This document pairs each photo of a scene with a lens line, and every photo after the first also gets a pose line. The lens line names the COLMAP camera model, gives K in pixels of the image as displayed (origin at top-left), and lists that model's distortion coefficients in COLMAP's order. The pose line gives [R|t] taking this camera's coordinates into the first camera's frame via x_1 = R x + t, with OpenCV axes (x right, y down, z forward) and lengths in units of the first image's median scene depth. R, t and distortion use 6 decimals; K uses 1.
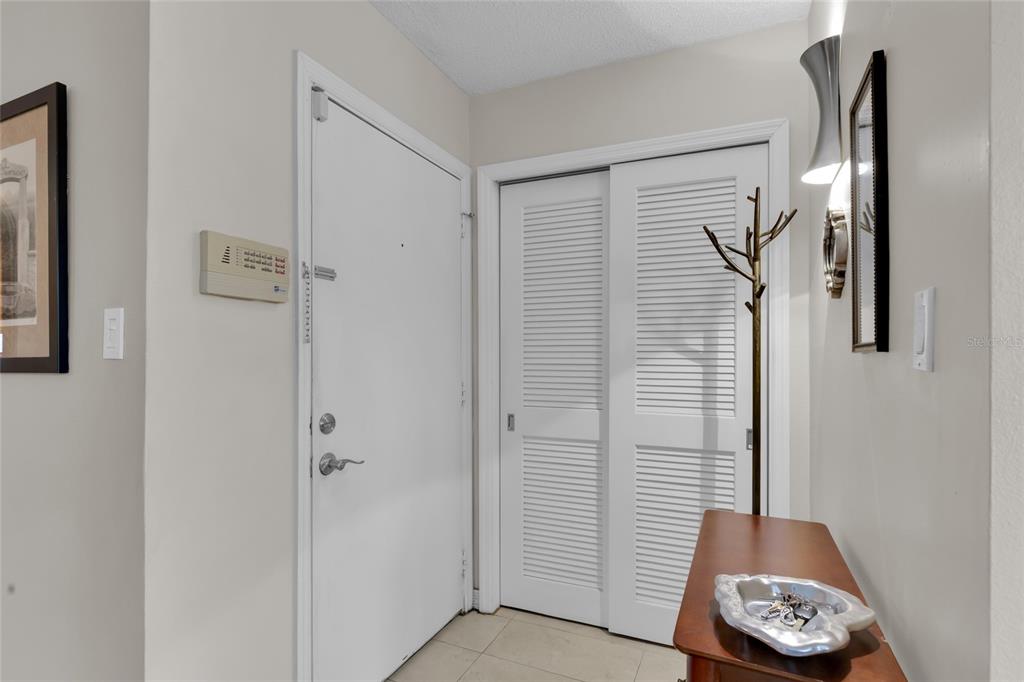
lens RADIAL K [[479.9, 0, 512.8], [0, 479.9, 350.1], [0, 0, 1]] dist [0.013381, 0.000582]
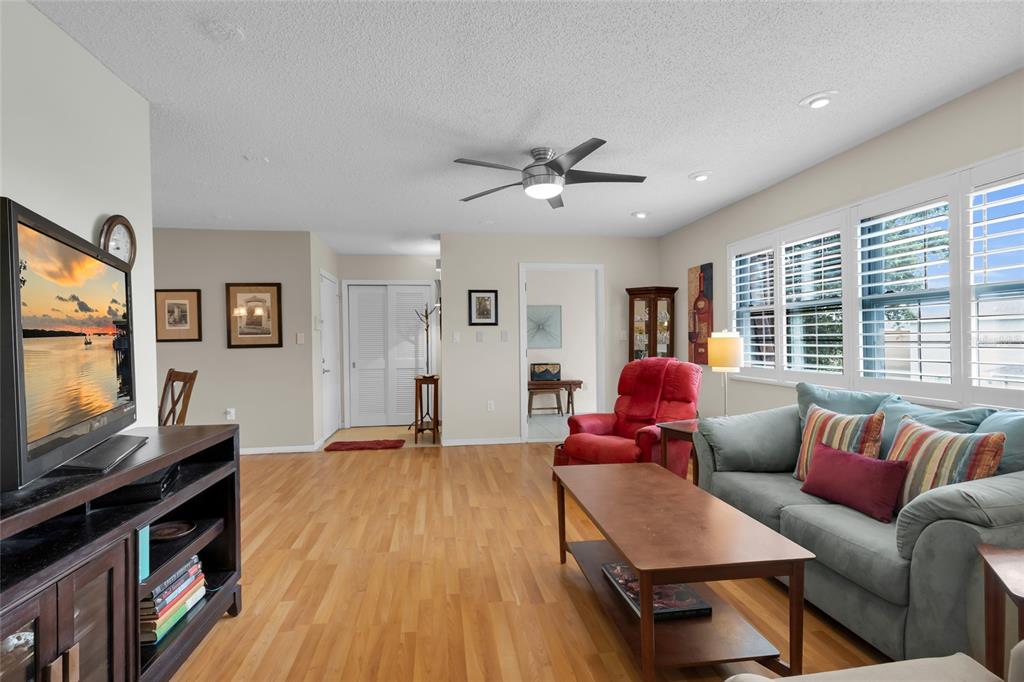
lens RADIAL K [[479.9, 0, 512.8], [0, 479.9, 350.1], [0, 0, 1]] dist [0.013381, 0.000582]
pose [[0.834728, -0.016141, 0.550425, -1.016890], [0.002719, 0.999679, 0.025192, -0.020641], [-0.550655, -0.019532, 0.834504, -2.516478]]
